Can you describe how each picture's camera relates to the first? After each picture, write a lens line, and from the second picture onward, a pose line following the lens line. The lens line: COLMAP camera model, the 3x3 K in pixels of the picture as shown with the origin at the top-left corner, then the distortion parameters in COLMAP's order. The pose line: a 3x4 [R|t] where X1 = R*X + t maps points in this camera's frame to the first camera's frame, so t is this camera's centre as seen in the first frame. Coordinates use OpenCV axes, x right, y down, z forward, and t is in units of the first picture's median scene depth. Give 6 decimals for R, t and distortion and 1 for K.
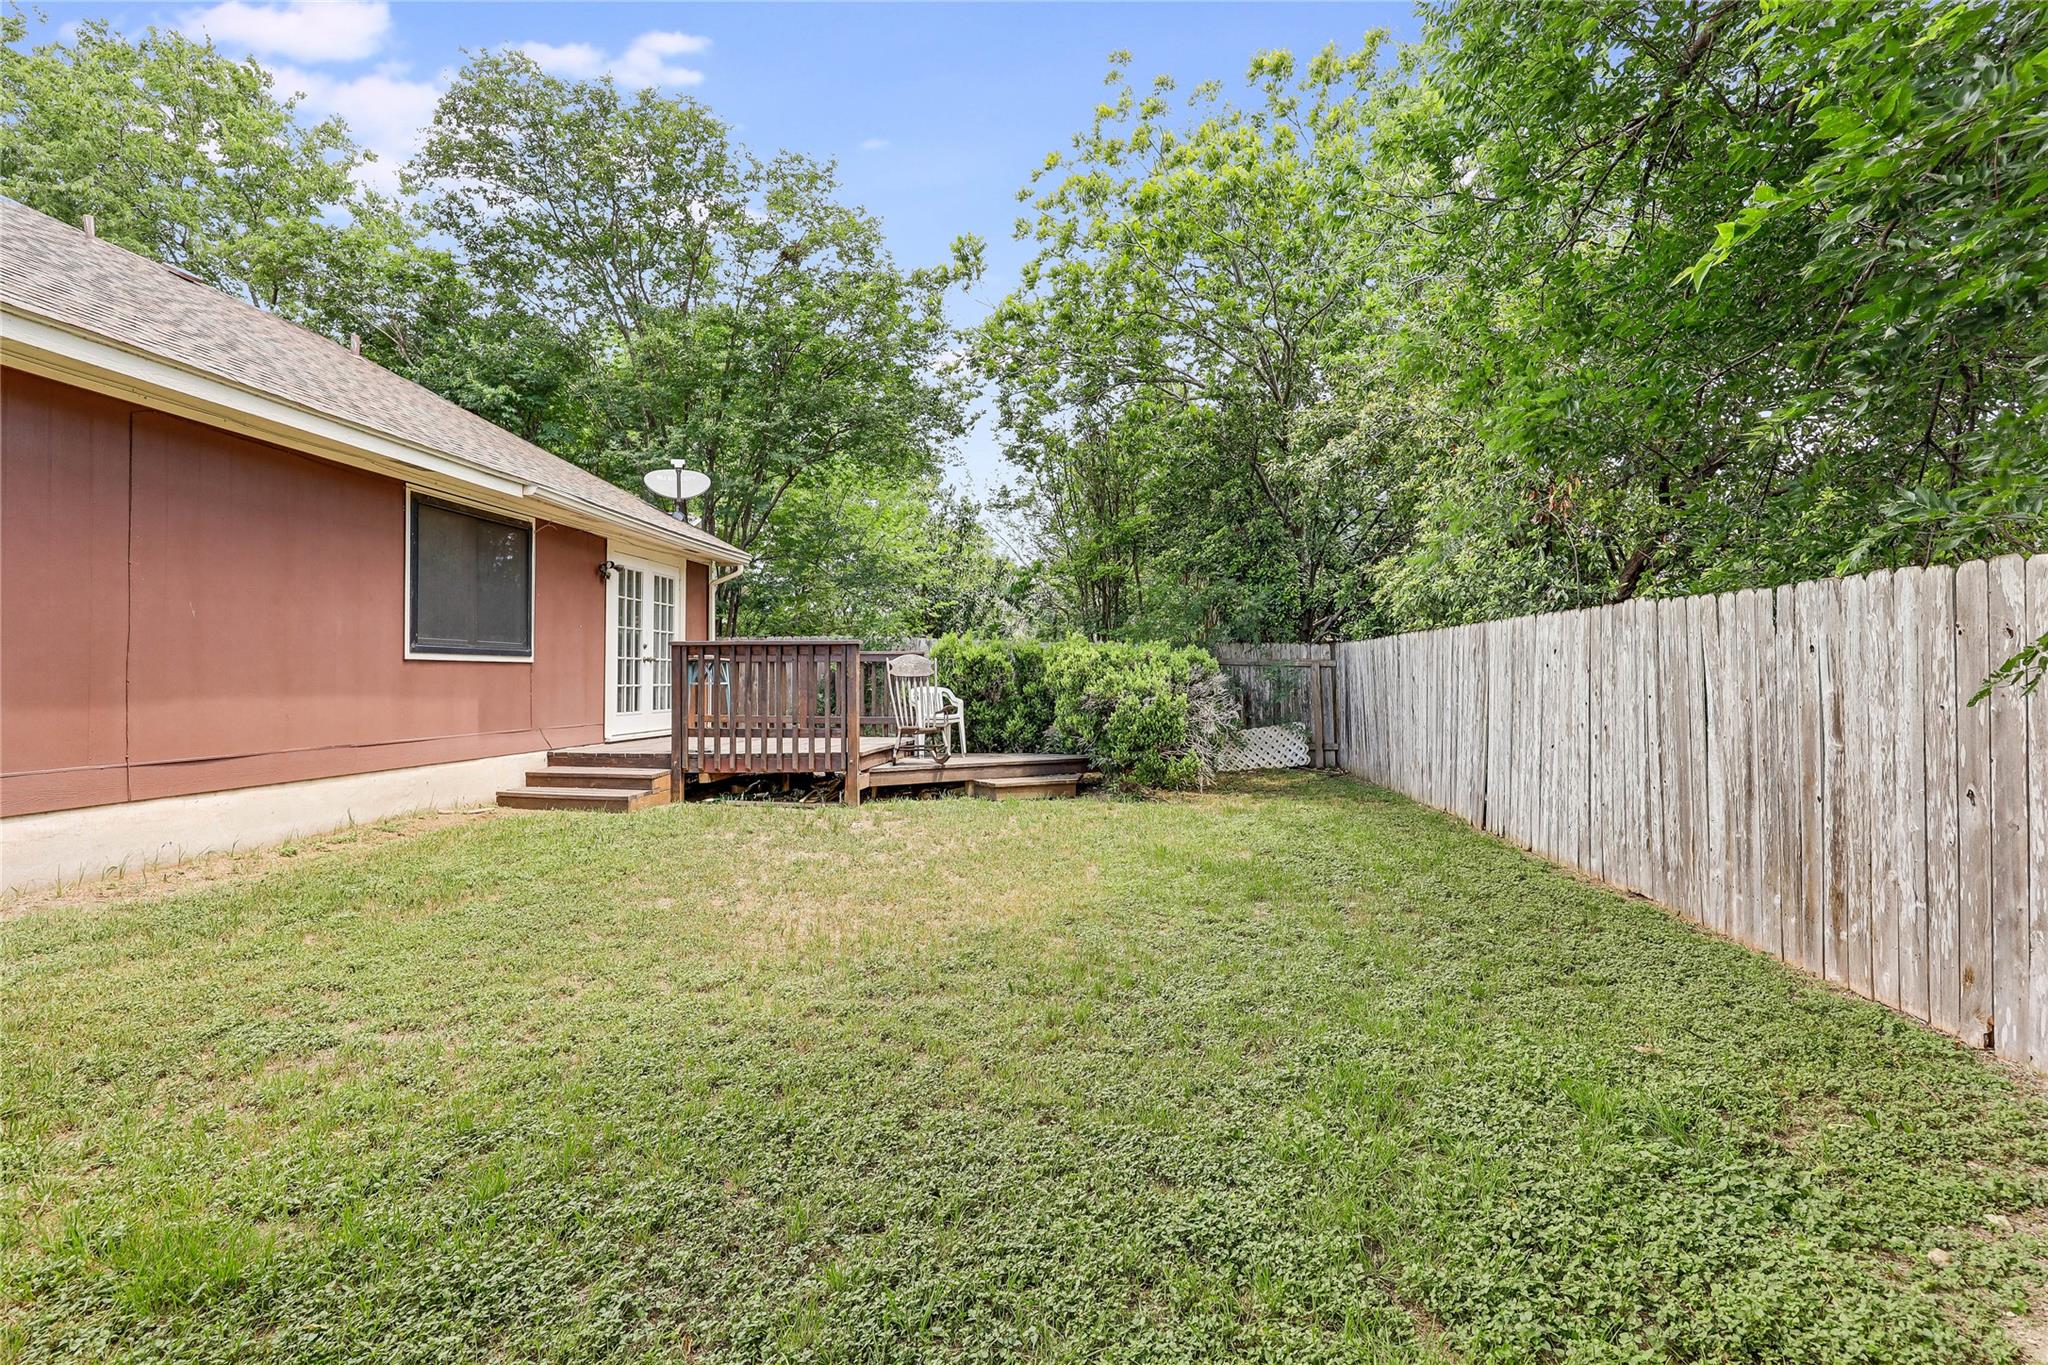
lens RADIAL K [[955.2, 0, 1025.1], [0, 955.2, 666.3], [0, 0, 1]] dist [-0.002123, 0.000962]
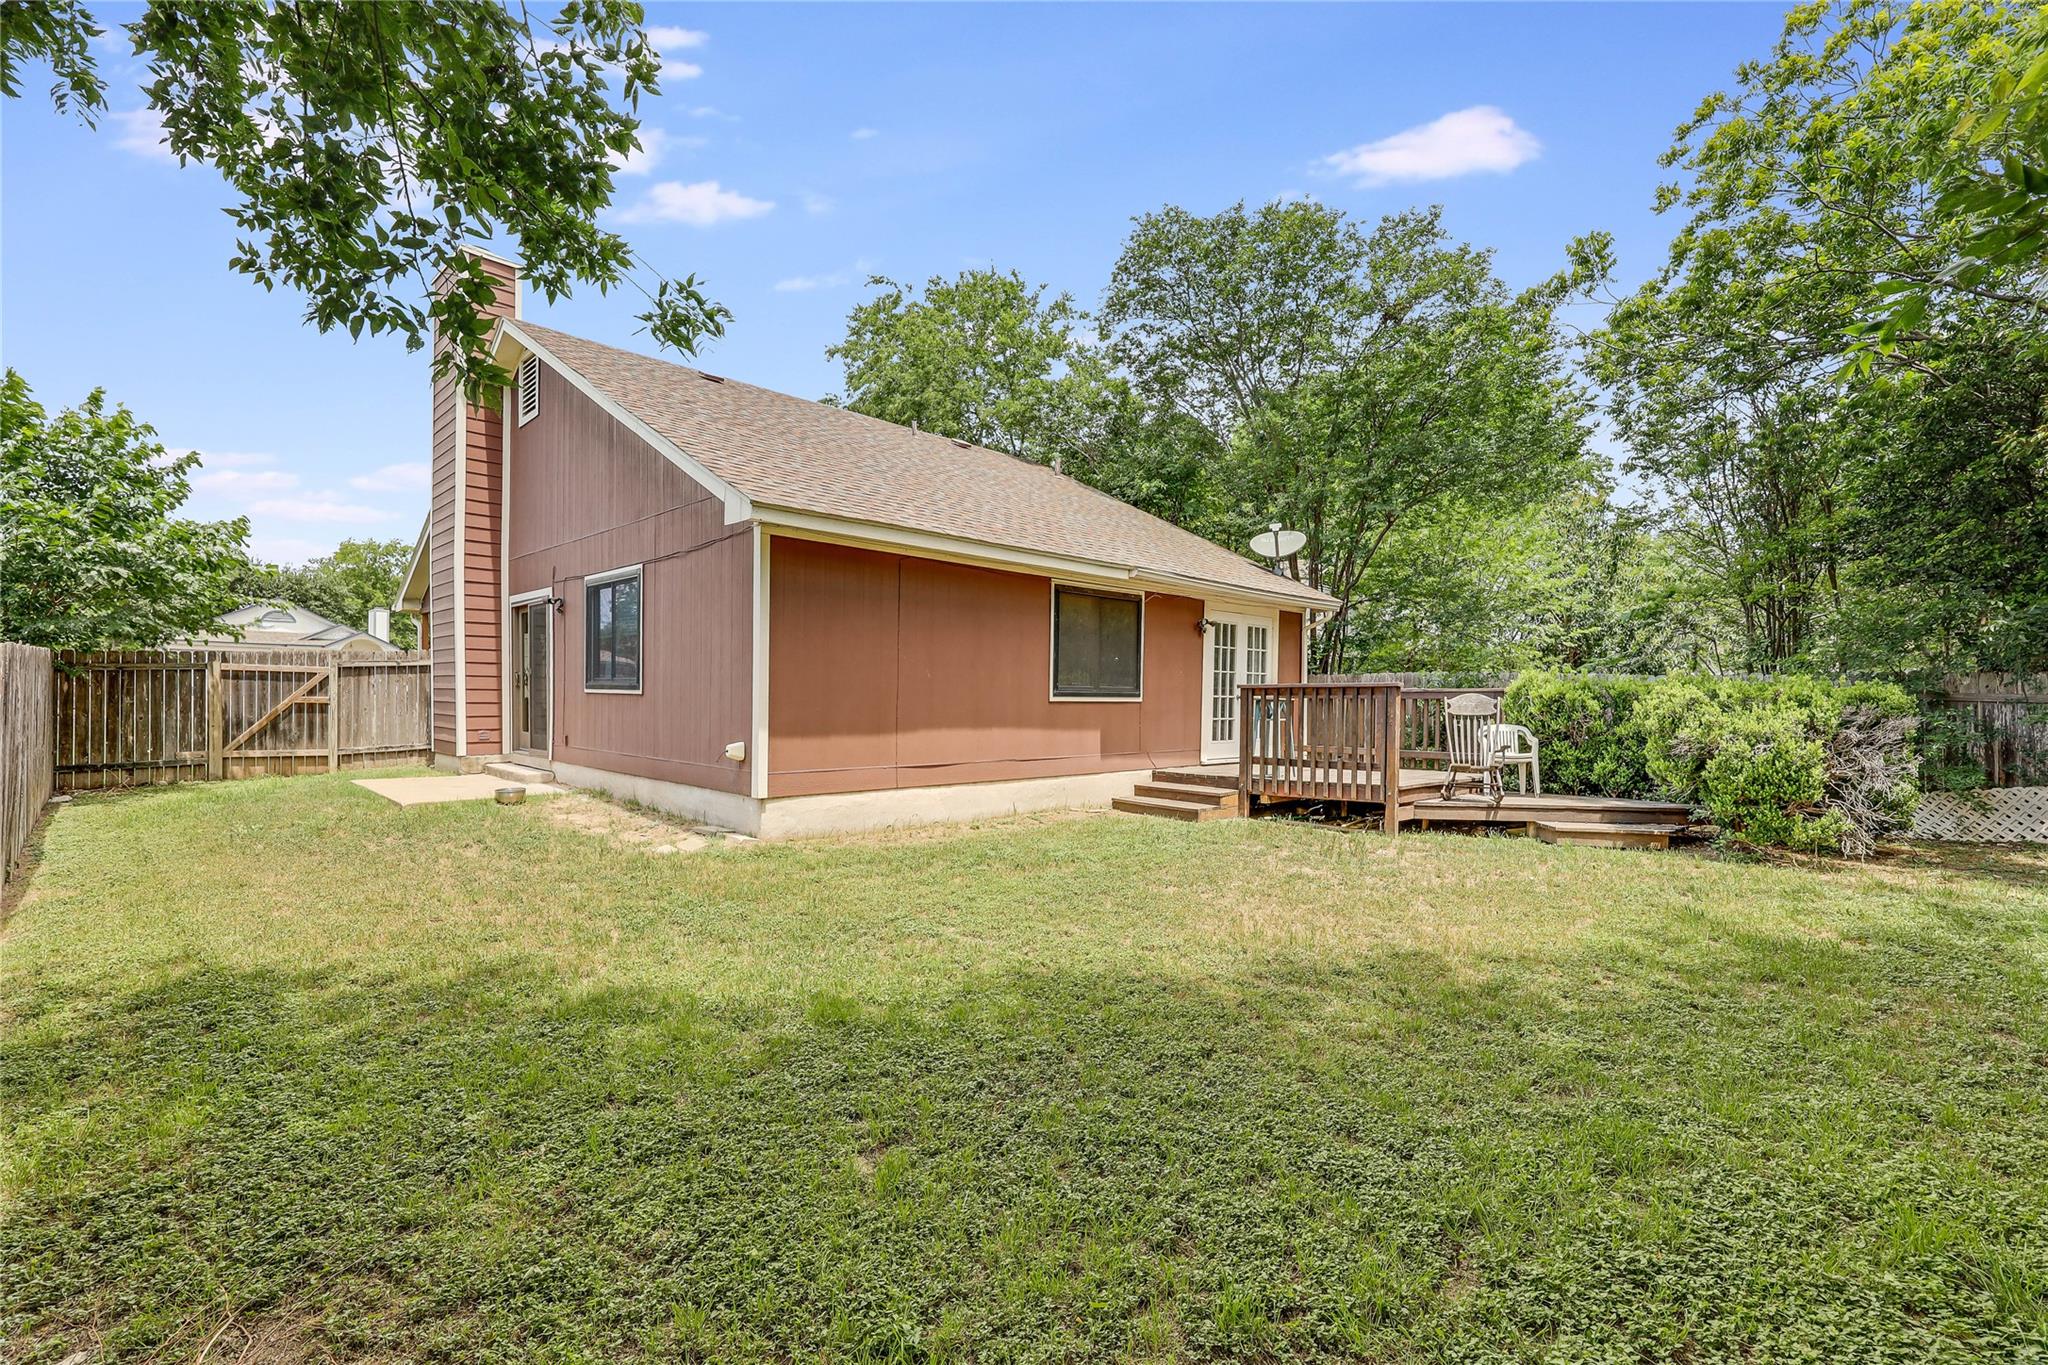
lens RADIAL K [[893.8, 0, 1021.4], [0, 893.8, 699.2], [0, 0, 1]] dist [0.000299, 0.001789]
pose [[0.767859, 0.001330, -0.640617, 0.122436], [0.002152, 0.999987, 0.004656, -0.011734], [0.640615, -0.004954, 0.767846, -0.042559]]
